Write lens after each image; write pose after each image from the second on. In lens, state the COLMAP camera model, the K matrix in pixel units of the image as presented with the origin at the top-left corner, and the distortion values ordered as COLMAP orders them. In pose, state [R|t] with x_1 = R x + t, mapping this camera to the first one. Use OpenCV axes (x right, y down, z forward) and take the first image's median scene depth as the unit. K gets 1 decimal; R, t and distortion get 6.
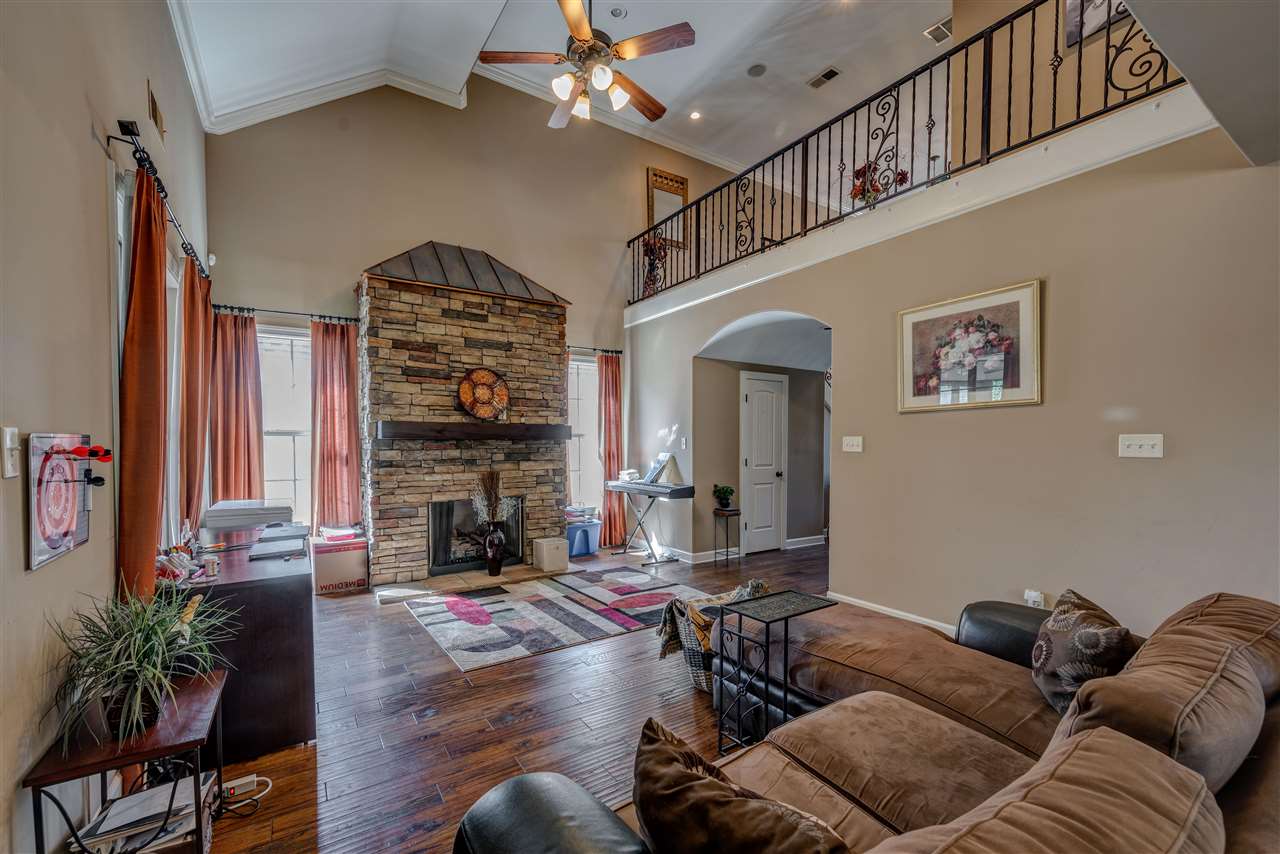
lens RADIAL K [[531.2, 0, 636.4], [0, 531.2, 459.5], [0, 0, 1]] dist [0.000418, -0.000016]
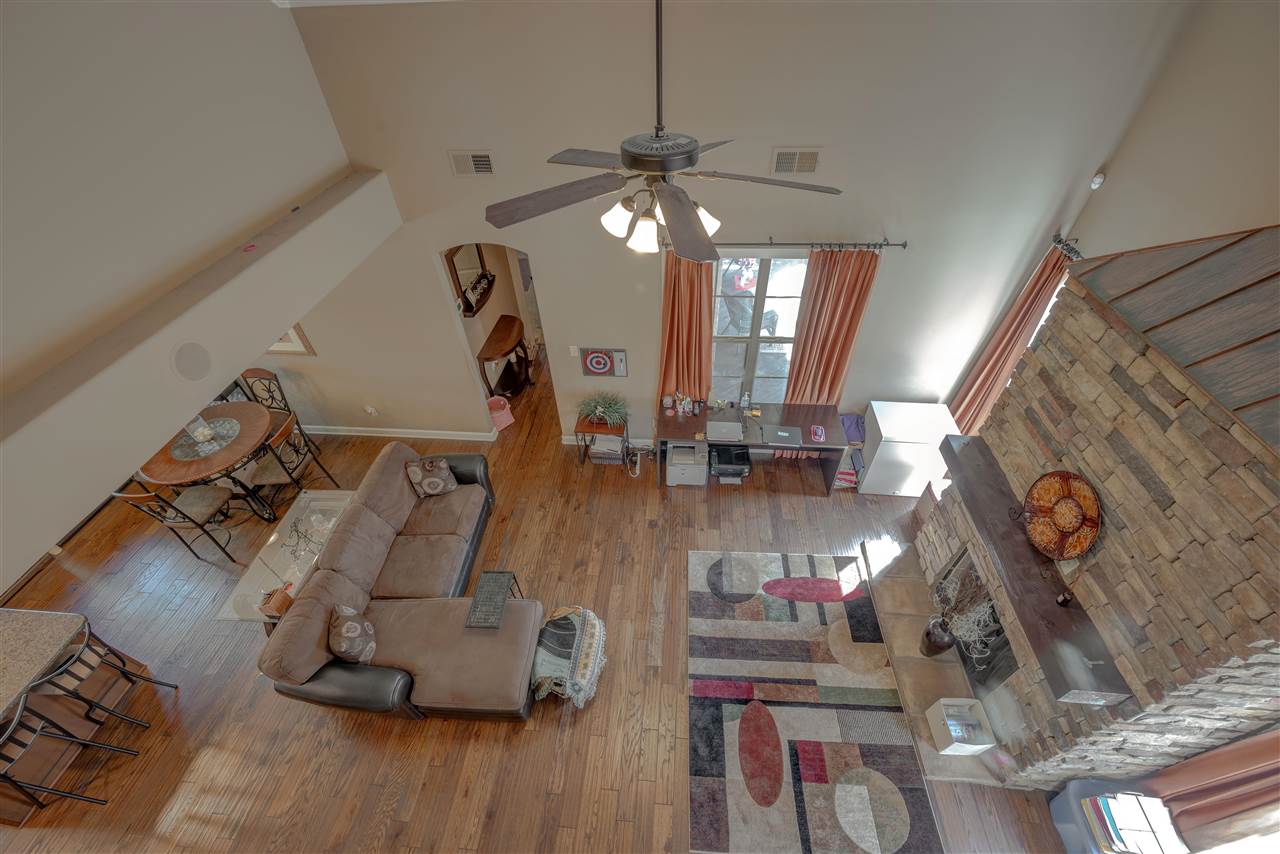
lens RADIAL K [[504.3, 0, 660.3], [0, 504.3, 446.4], [0, 0, 1]] dist [-0.000017, -0.000033]
pose [[-0.612366, 0.570629, -0.547167, 0.245847], [-0.013426, 0.684507, 0.728883, -0.588317], [0.790461, 0.453689, -0.411507, 0.874553]]
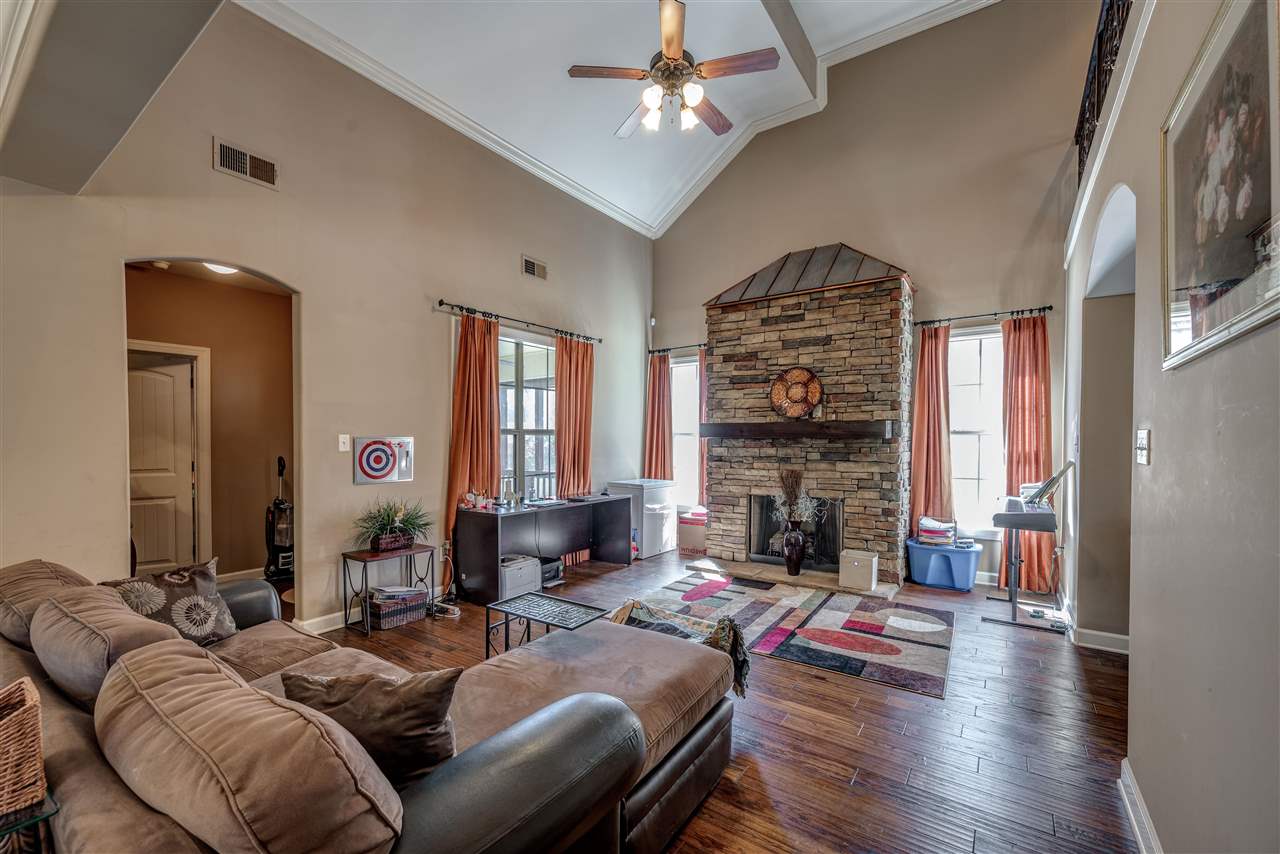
lens RADIAL K [[528.9, 0, 640.7], [0, 528.9, 453.8], [0, 0, 1]] dist [0.000886, 0.000028]
pose [[0.369098, 0.023347, -0.929097, 0.555370], [-0.033884, 0.999358, 0.011652, -0.010322], [0.928773, 0.027181, 0.369652, 0.371250]]
